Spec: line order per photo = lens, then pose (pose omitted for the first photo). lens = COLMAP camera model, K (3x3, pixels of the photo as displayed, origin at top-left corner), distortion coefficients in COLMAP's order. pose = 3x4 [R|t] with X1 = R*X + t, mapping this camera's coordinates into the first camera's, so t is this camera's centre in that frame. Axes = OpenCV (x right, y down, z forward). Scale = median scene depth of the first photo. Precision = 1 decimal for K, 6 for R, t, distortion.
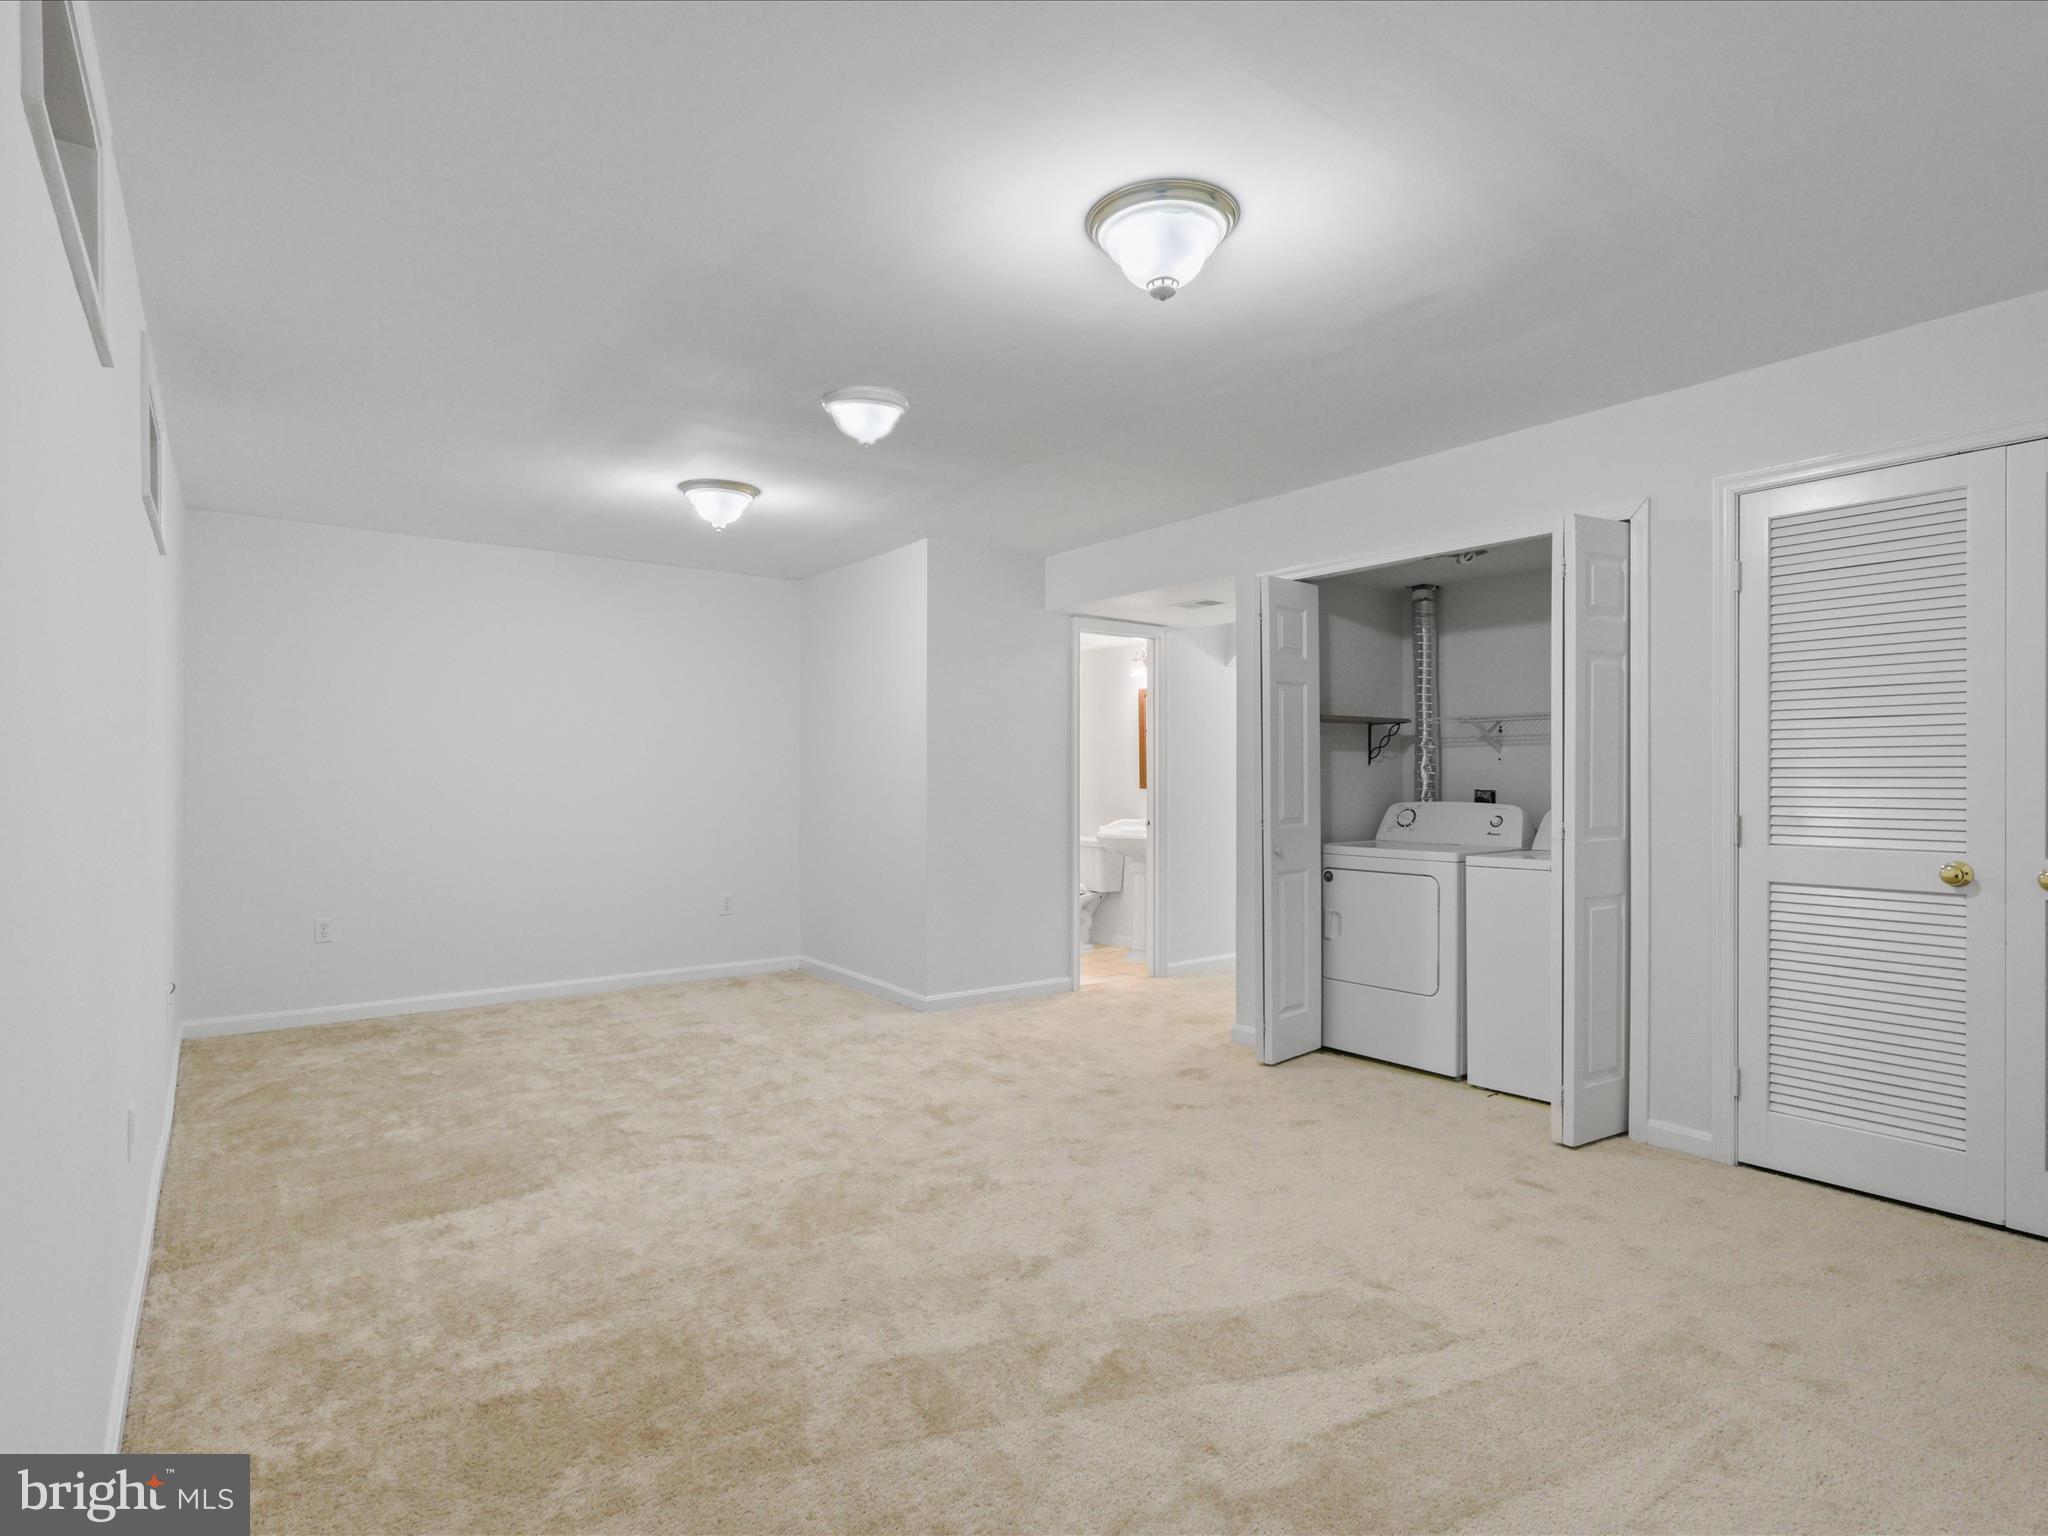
lens RADIAL K [[1077.5, 0, 1020.4], [0, 1077.5, 776.4], [0, 0, 1]] dist [-0.000732, 0.002044]
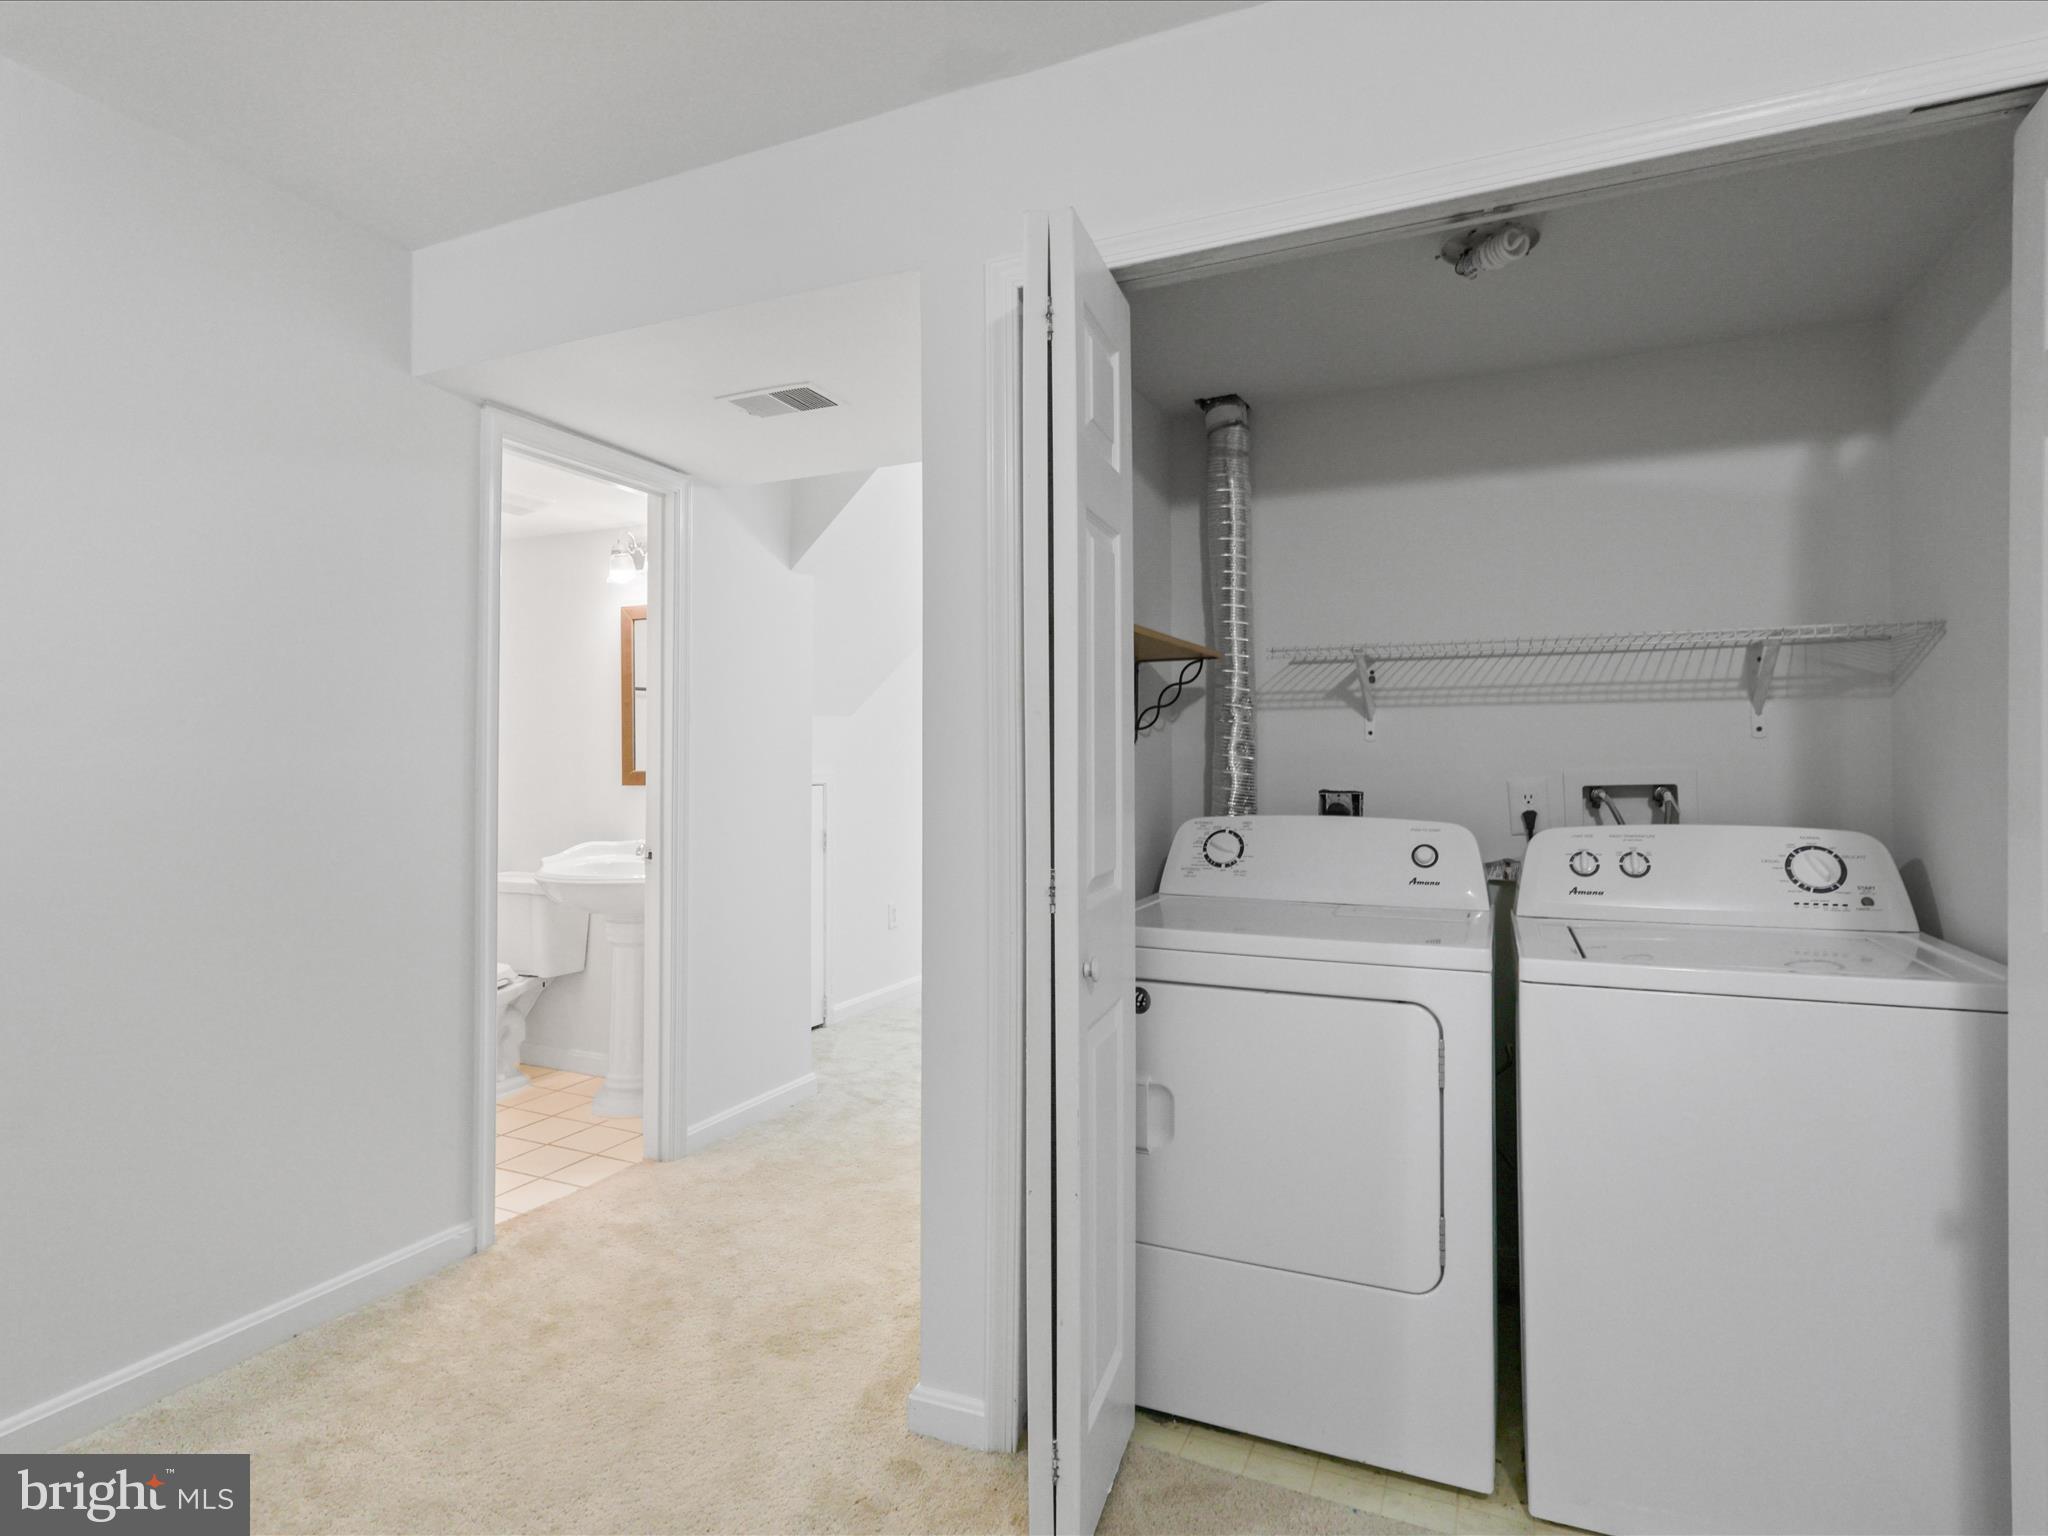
lens RADIAL K [[1077.5, 0, 1015.1], [0, 1077.5, 765.0], [0, 0, 1]] dist [-0.000732, 0.002044]
pose [[0.881016, 0.006827, 0.473037, 0.037968], [-0.005999, 0.999977, -0.003260, 0.002464], [-0.473048, 0.000034, 0.881037, 0.585285]]
